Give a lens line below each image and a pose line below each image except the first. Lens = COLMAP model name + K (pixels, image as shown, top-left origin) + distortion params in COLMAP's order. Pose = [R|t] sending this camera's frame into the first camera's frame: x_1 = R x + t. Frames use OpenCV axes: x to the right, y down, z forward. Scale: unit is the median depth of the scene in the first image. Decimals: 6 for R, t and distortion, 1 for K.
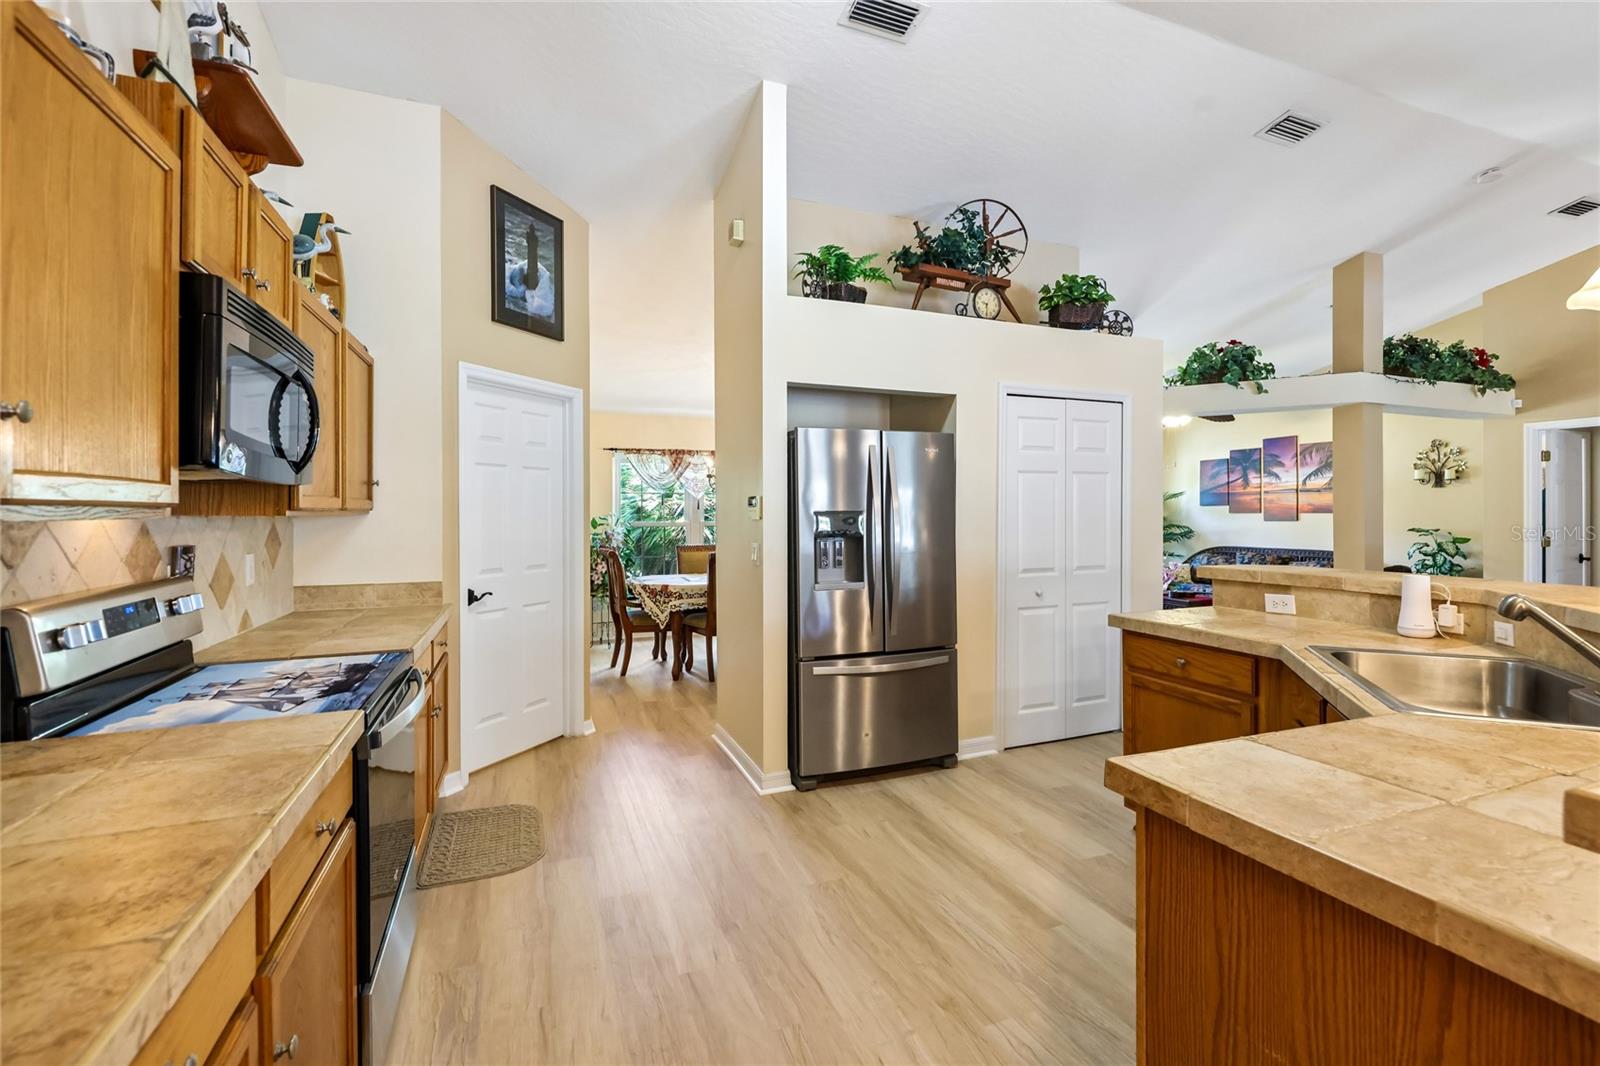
lens RADIAL K [[710.4, 0, 796.2], [0, 710.4, 516.7], [0, 0, 1]] dist [0.020682, -0.008681]
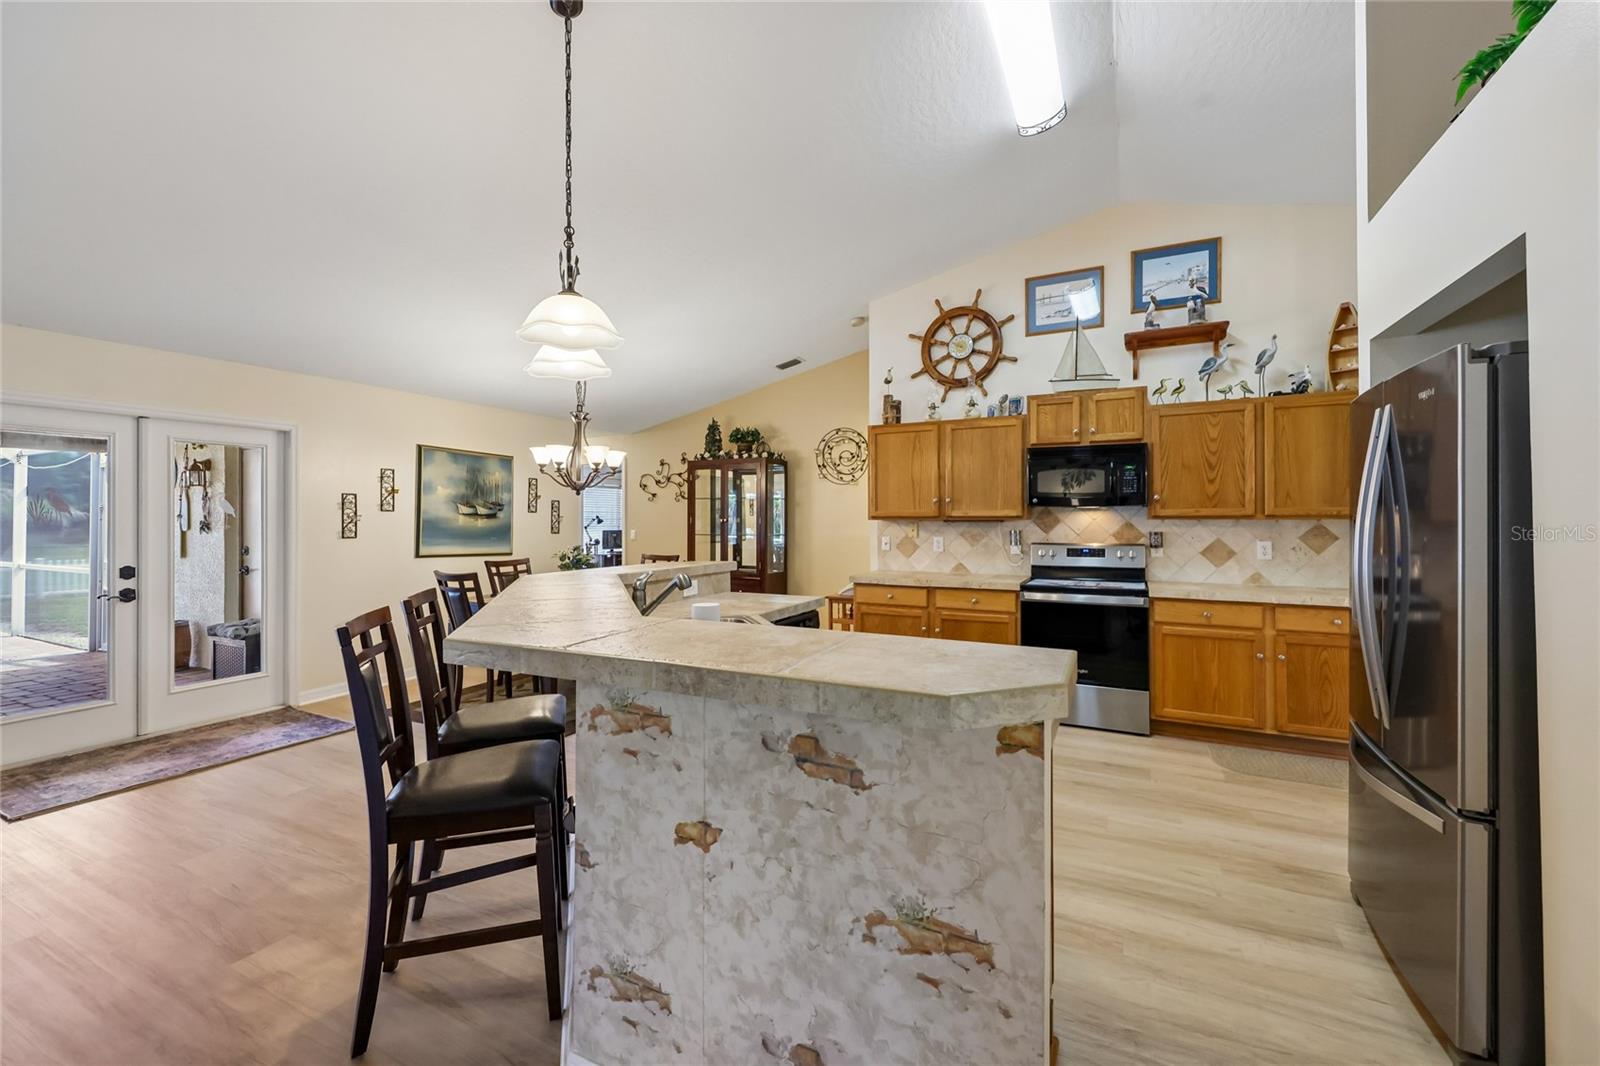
lens RADIAL K [[640.1, 0, 800.5], [0, 640.1, 520.4], [0, 0, 1]] dist [-0.000288, -0.000082]
pose [[-0.743835, 0.004742, -0.668346, 0.506957], [-0.000295, 0.999972, 0.007424, -0.004156], [0.668363, 0.005720, -0.743814, 0.640824]]
